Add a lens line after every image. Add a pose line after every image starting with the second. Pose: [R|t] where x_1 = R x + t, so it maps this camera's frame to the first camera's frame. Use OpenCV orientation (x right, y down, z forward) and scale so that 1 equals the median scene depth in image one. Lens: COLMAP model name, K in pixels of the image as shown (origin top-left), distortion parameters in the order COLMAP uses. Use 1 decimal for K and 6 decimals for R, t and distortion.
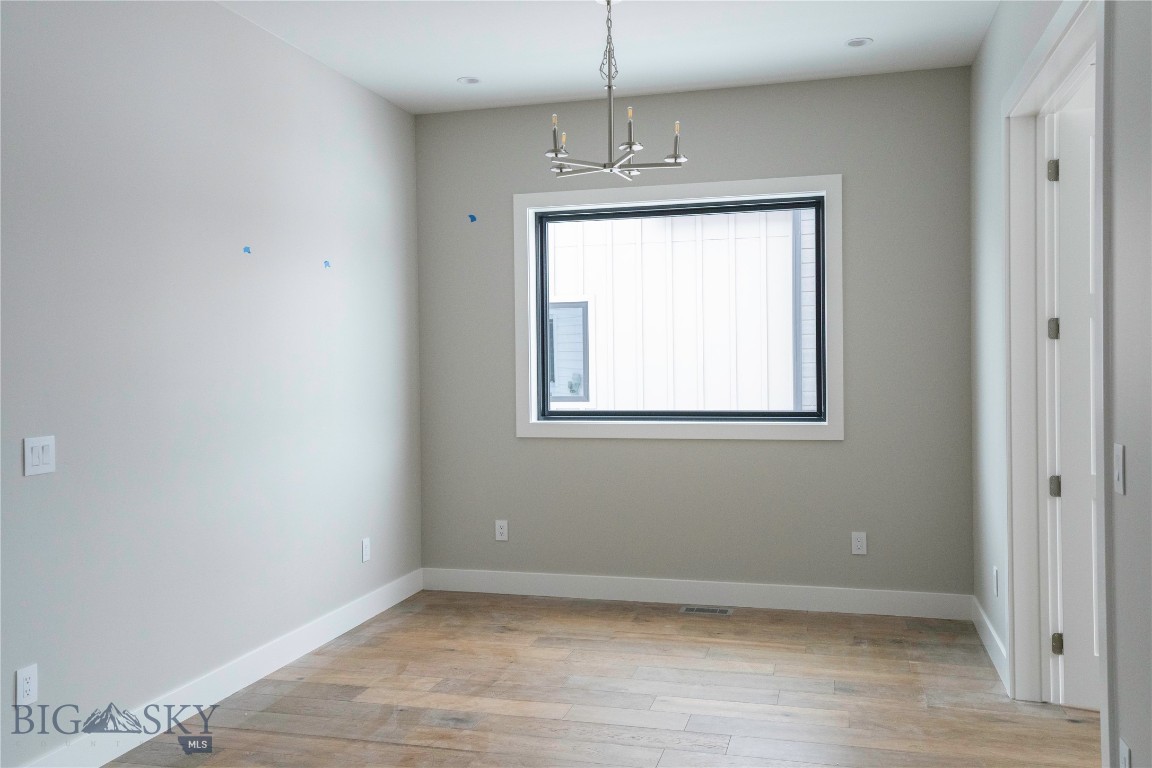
lens RADIAL K [[1005.6, 0, 576.0], [0, 1005.6, 384.0], [0, 0, 1]] dist [0.052609, 0.001836]
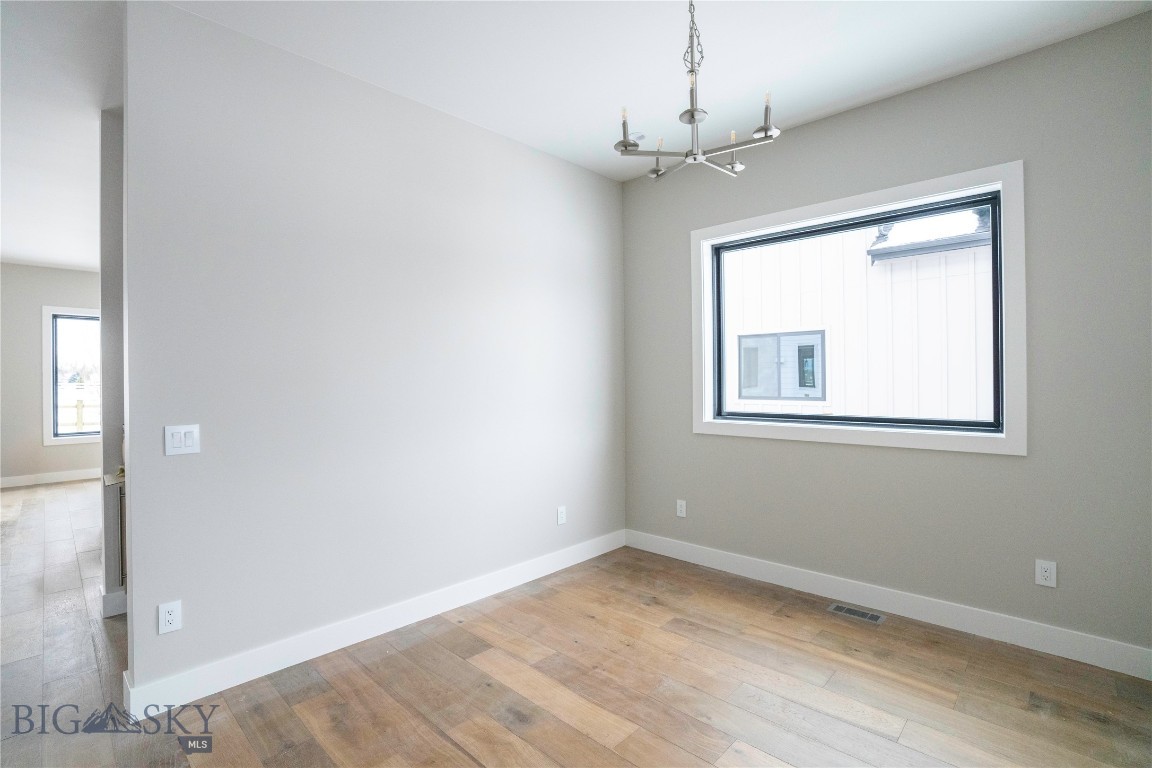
lens RADIAL K [[535.3, 0, 576.3], [0, 535.3, 381.8], [0, 0, 1]] dist [-0.072039, 0.028072]
pose [[0.876145, 0.006816, -0.481999, 0.146918], [-0.011086, 0.999920, -0.006012, -0.002837], [0.481919, 0.010611, 0.876151, 0.443754]]
